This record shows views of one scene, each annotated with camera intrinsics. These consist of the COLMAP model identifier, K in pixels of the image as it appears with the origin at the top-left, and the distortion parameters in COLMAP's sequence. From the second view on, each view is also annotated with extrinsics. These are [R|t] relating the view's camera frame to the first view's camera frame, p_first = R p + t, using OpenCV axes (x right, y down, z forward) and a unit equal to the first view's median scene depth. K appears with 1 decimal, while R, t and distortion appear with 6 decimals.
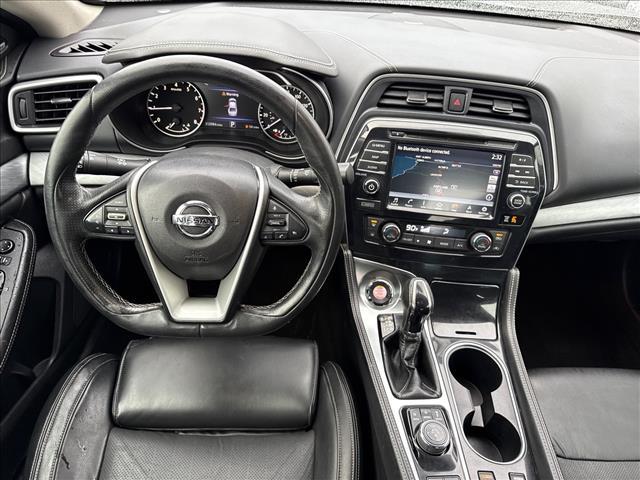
lens RADIAL K [[449.2, 0, 320.2], [0, 449.2, 240.0], [0, 0, 1]] dist [0.061357, -0.058239]
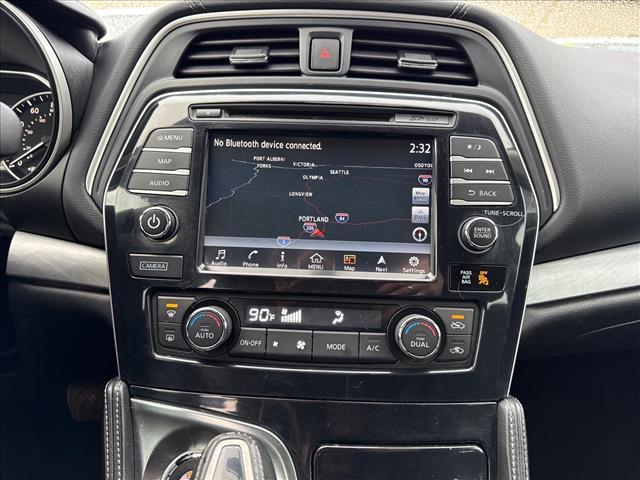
lens RADIAL K [[449.2, 0, 301.2], [0, 449.2, 220.3], [0, 0, 1]] dist [0.061357, -0.058239]
pose [[0.997930, -0.058738, 0.026182, 0.245937], [0.064150, 0.937793, -0.341218, 0.041205], [-0.004511, 0.342191, 0.939619, 0.575182]]
